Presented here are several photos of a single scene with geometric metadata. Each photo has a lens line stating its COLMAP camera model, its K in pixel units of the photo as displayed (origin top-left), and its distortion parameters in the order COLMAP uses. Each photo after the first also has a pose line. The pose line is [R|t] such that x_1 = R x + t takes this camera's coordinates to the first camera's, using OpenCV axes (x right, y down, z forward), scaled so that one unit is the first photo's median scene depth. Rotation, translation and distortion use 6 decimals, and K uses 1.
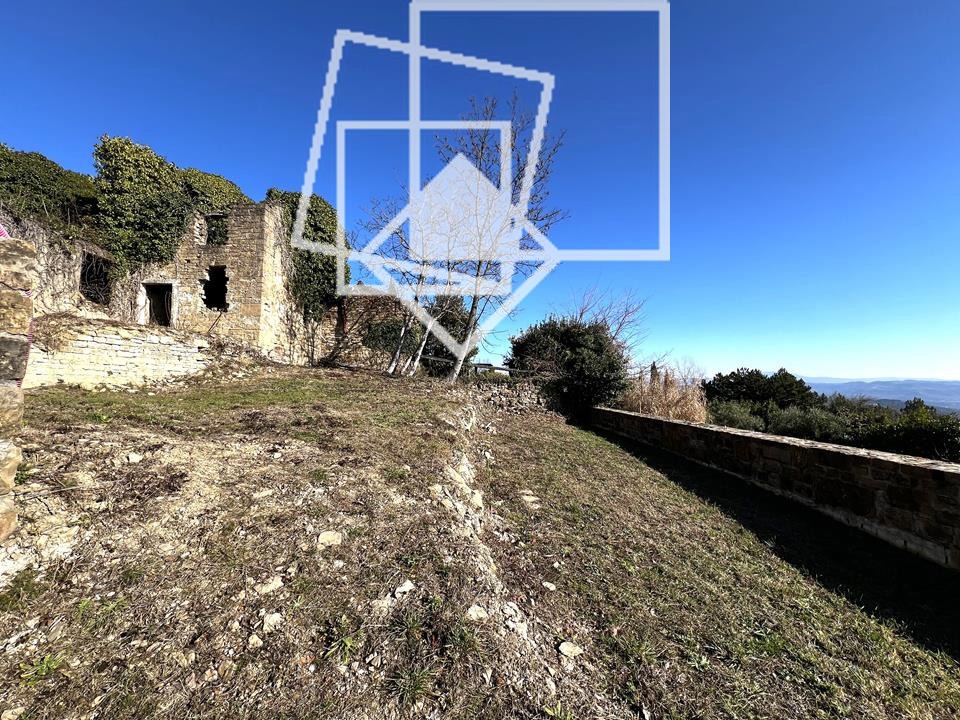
lens RADIAL K [[380.8, 0, 479.1], [0, 380.8, 359.3], [0, 0, 1]] dist [-0.003351, 0.000674]
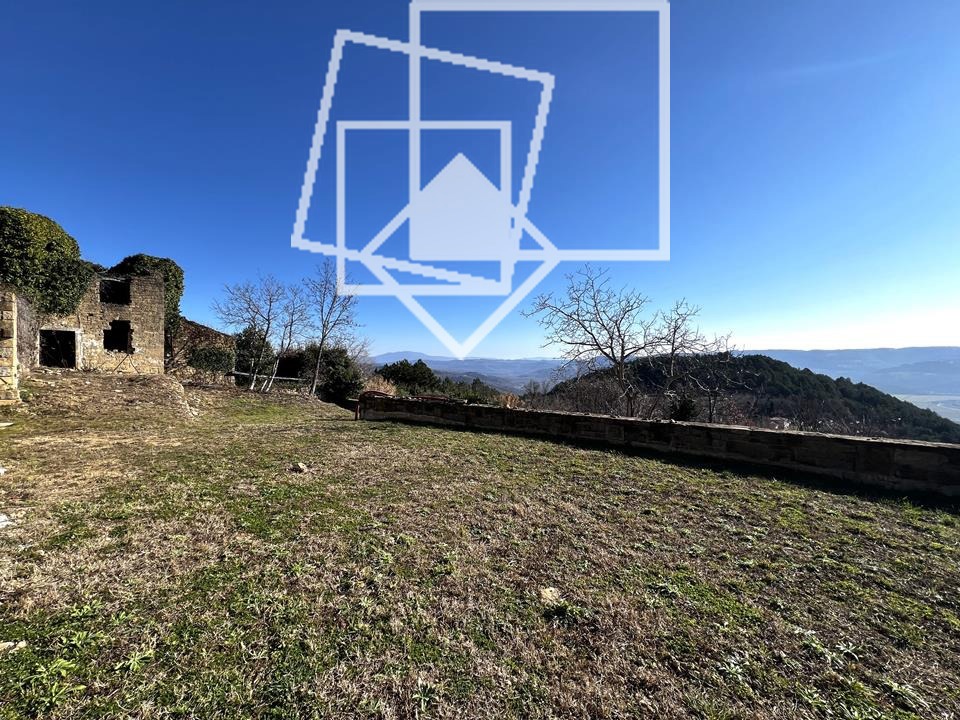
lens RADIAL K [[381.7, 0, 479.5], [0, 381.7, 359.5], [0, 0, 1]] dist [-0.002634, 0.000826]
pose [[0.667678, 0.005859, 0.744427, -0.848786], [-0.051880, 0.997904, 0.038677, -0.224062], [-0.742640, -0.064445, 0.666583, -0.907968]]
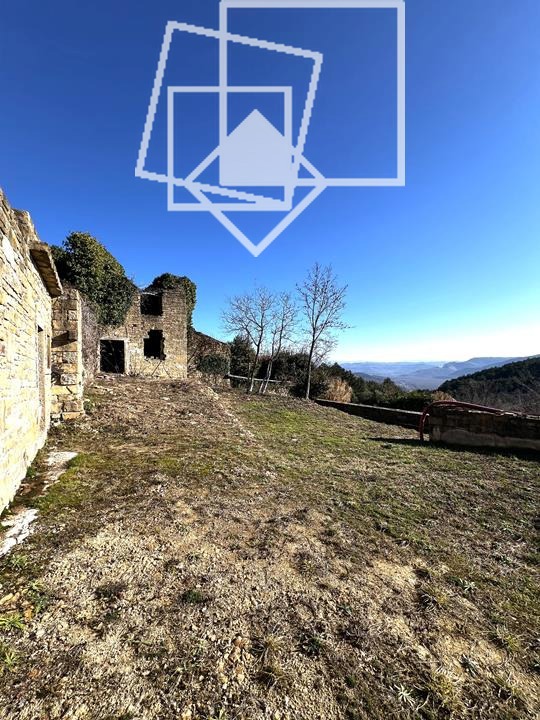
lens RADIAL K [[286.3, 0, 270.5], [0, 286.3, 358.5], [0, 0, 1]] dist [-0.002634, 0.000826]
pose [[0.866865, -0.000479, 0.498543, -0.862762], [-0.018014, 0.999316, 0.032283, -0.175077], [-0.498218, -0.036966, 0.866263, -0.234816]]
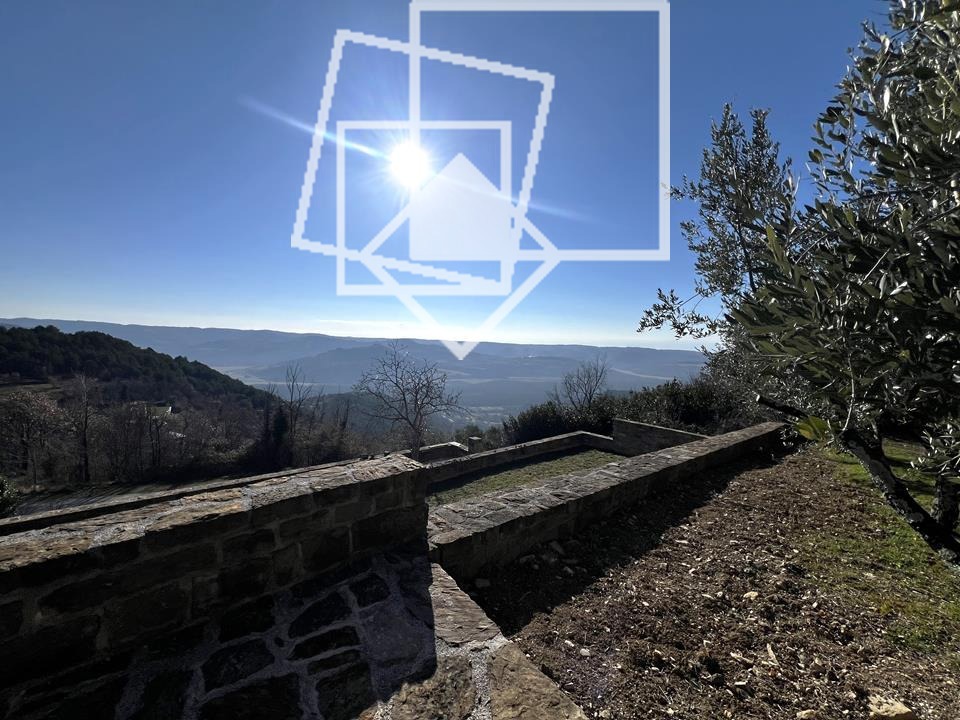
lens RADIAL K [[380.8, 0, 479.5], [0, 380.8, 360.4], [0, 0, 1]] dist [-0.003351, 0.000674]
pose [[-0.670001, -0.045586, 0.740959, -1.134818], [-0.087908, 0.995962, -0.018215, -0.393350], [-0.737137, -0.077341, -0.671303, 0.344135]]
